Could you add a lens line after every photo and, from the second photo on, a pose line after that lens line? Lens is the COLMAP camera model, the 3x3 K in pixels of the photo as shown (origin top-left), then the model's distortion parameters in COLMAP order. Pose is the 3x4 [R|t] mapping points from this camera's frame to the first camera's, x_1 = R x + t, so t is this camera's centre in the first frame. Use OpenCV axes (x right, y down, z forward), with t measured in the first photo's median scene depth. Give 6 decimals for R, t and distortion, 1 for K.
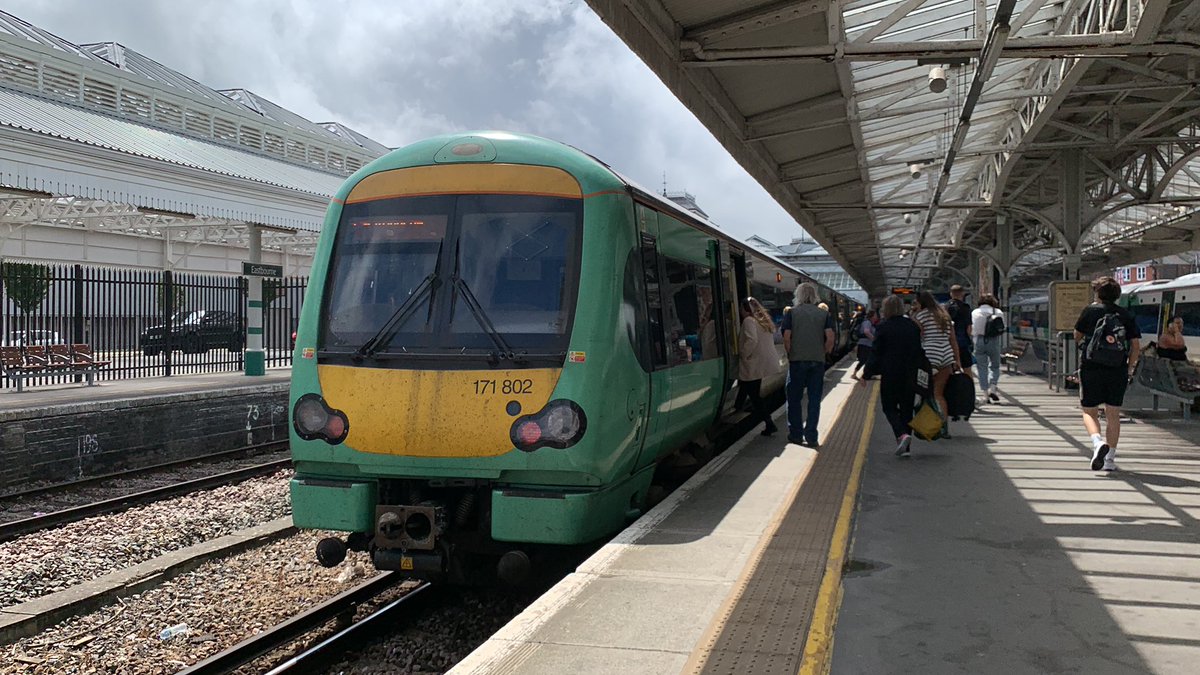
lens RADIAL K [[1075.8, 0, 596.3], [0, 1075.8, 336.5], [0, 0, 1]] dist [0.154827, -0.136973]
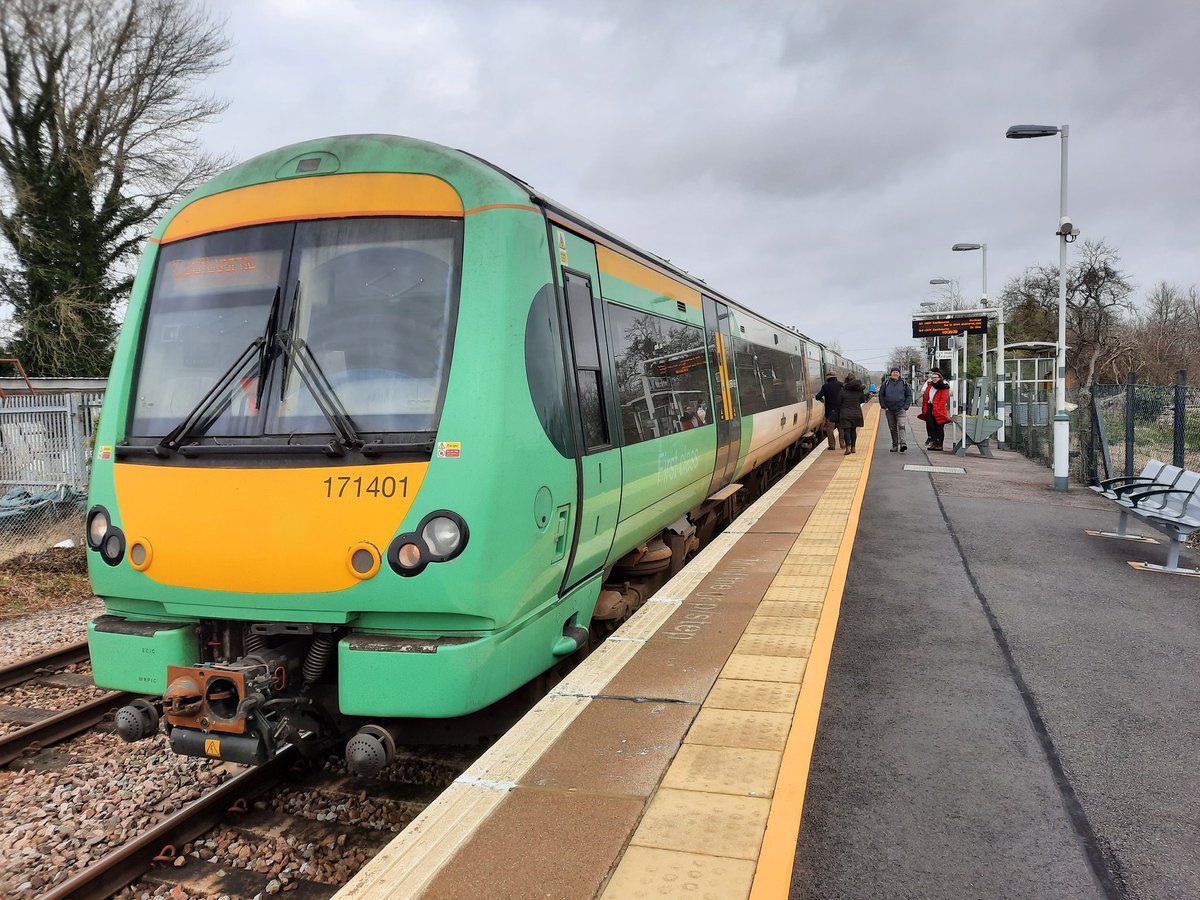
lens RADIAL K [[922.4, 0, 600.7], [0, 922.4, 438.3], [0, 0, 1]] dist [0.003703, 0.000634]
pose [[0.998845, -0.030749, -0.036915, 0.052238], [0.032254, 0.998644, 0.040873, -0.003477], [0.035608, -0.042017, 0.998482, 0.219312]]
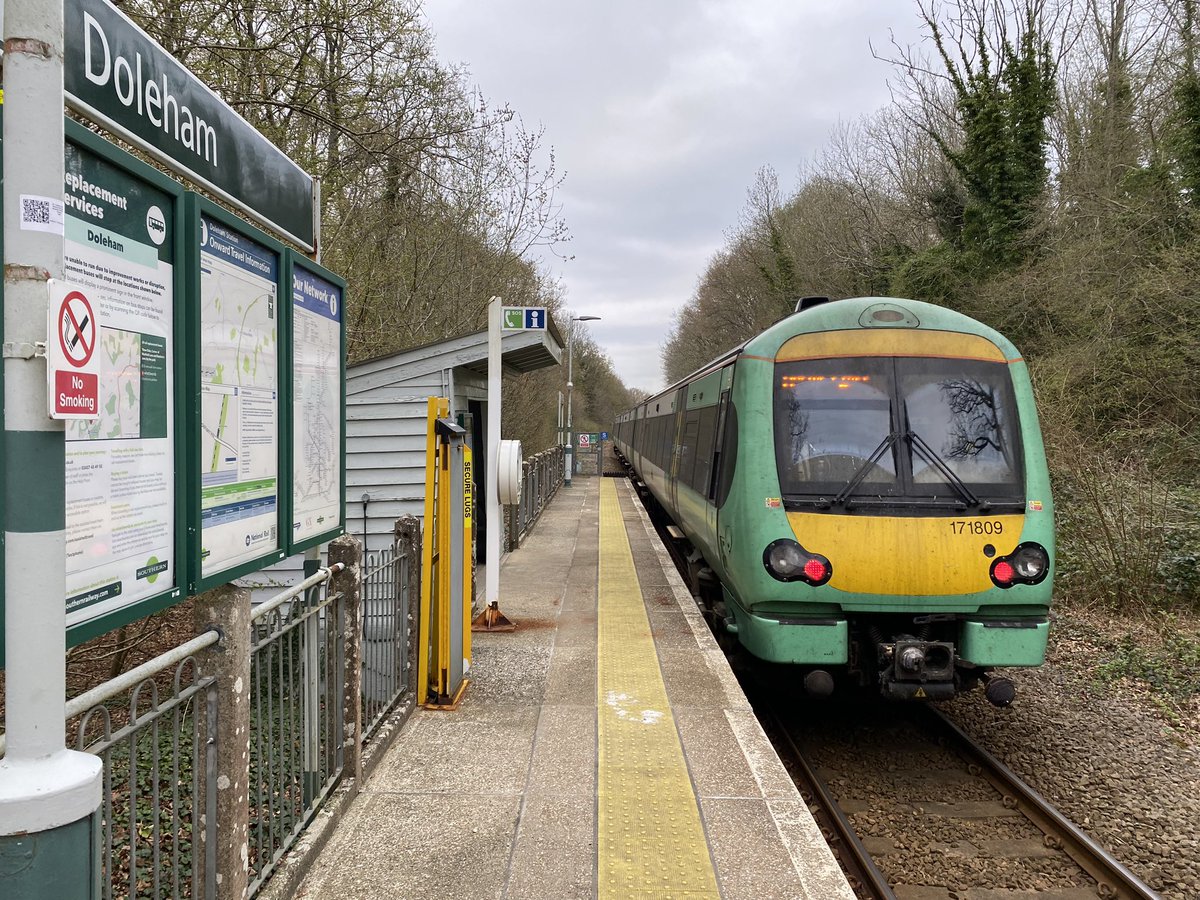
lens RADIAL K [[909.6, 0, 573.6], [0, 909.6, 450.4], [0, 0, 1]] dist [-0.001950, -0.001523]
pose [[0.971469, -0.003104, 0.237145, -0.381788], [0.000759, 0.999950, 0.009981, -0.025414], [-0.237164, -0.009516, 0.971423, 0.092912]]
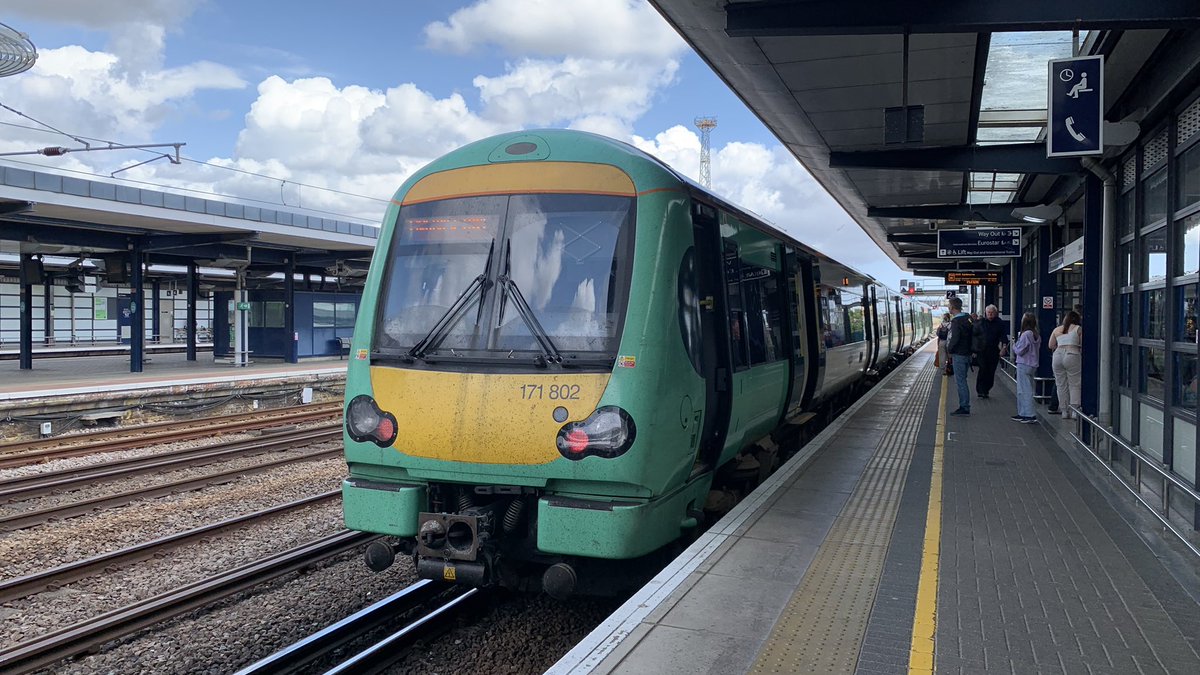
lens RADIAL K [[947.0, 0, 601.8], [0, 947.0, 324.0], [0, 0, 1]] dist [0.003947, 0.000328]
pose [[0.995971, 0.005880, -0.089481, 0.018451], [-0.006629, 0.999945, -0.008080, -0.004024], [0.089429, 0.008640, 0.995956, 0.084978]]
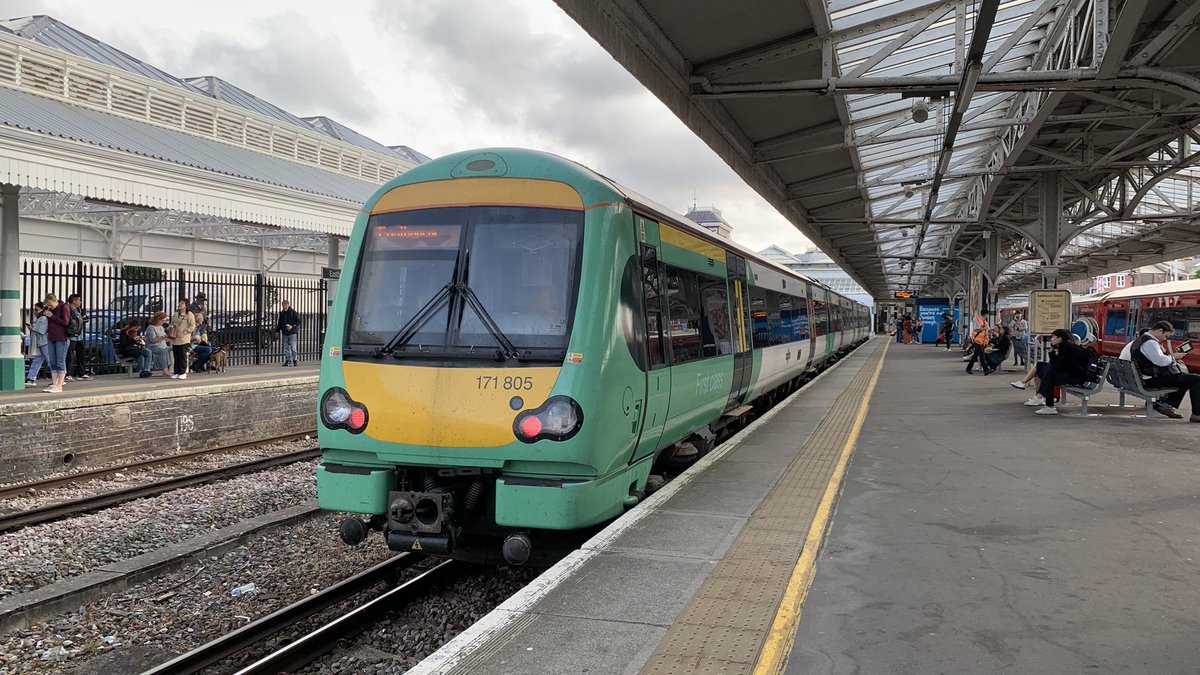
lens RADIAL K [[928.6, 0, 614.4], [0, 928.6, 338.9], [0, 0, 1]] dist [0.074358, 0.001755]
pose [[0.999553, 0.008717, -0.028597, 0.025761], [-0.008503, 0.999935, 0.007611, -0.003762], [0.028662, -0.007364, 0.999562, 0.032749]]
